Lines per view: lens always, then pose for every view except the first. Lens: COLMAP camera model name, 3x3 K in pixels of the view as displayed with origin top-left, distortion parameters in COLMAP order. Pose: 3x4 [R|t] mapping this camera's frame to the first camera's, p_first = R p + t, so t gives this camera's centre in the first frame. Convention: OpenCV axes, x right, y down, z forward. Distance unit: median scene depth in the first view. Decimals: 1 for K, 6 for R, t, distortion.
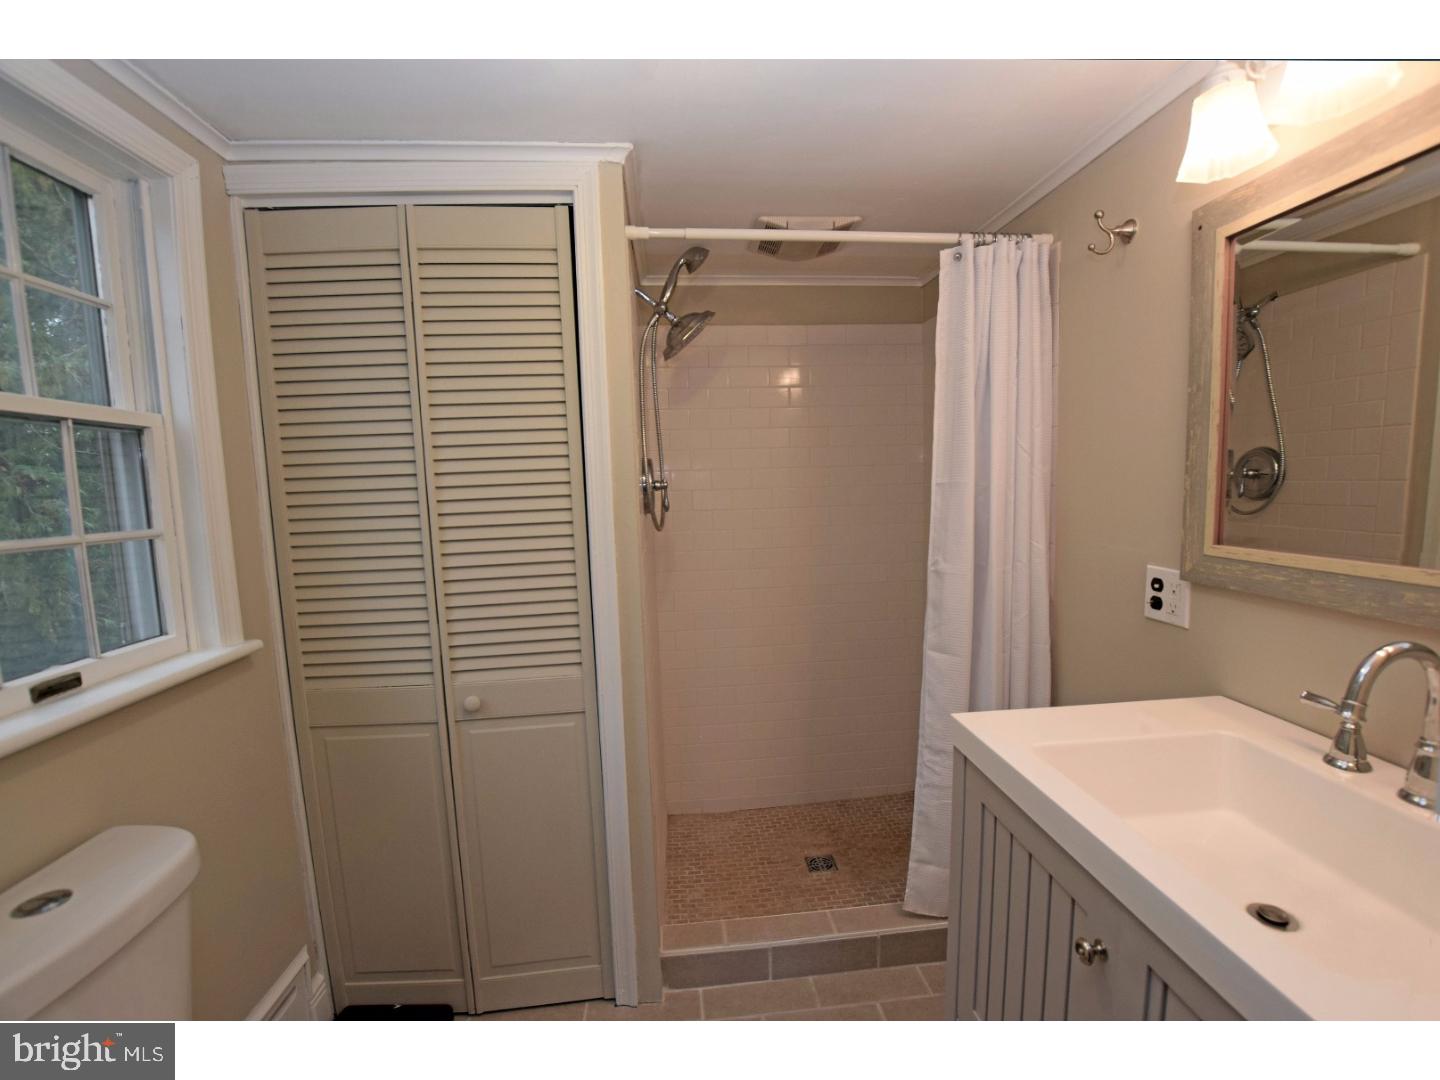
lens RADIAL K [[623.5, 0, 720.0], [0, 623.5, 540.0], [0, 0, 1]] dist [-0.027810, -0.000085]
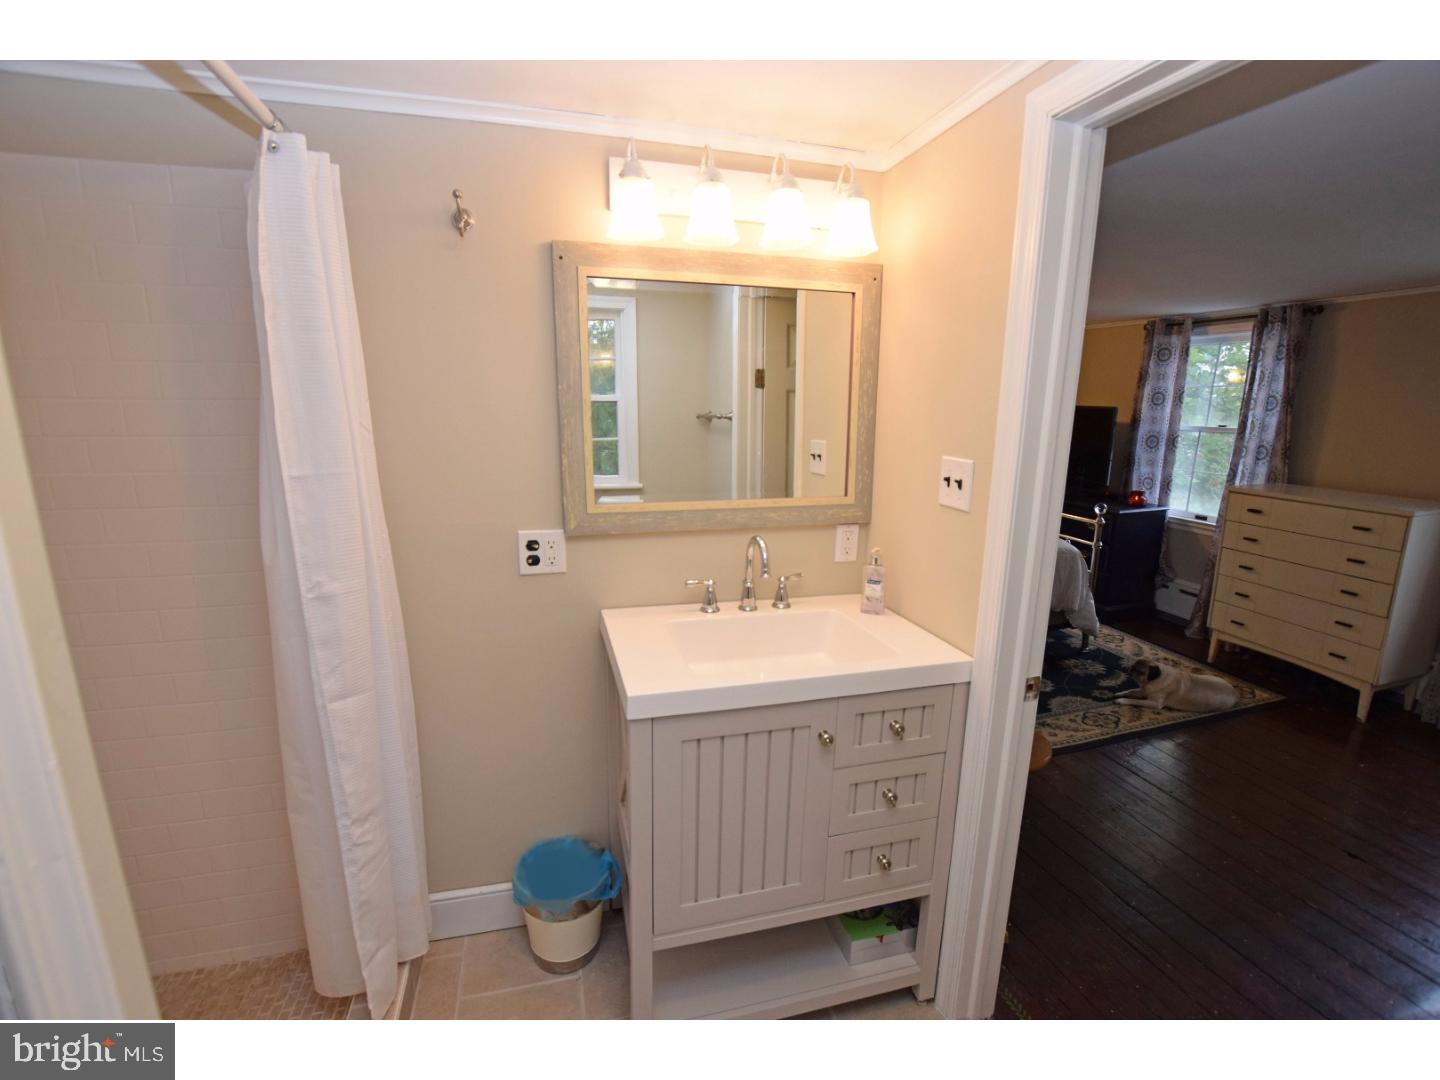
lens RADIAL K [[623.5, 0, 720.0], [0, 623.5, 540.0], [0, 0, 1]] dist [-0.027810, -0.000085]
pose [[-0.174382, -0.180329, 0.968025, -0.562127], [0.091976, 0.975807, 0.198347, -0.154006], [-0.980373, 0.123623, -0.153577, 0.871063]]
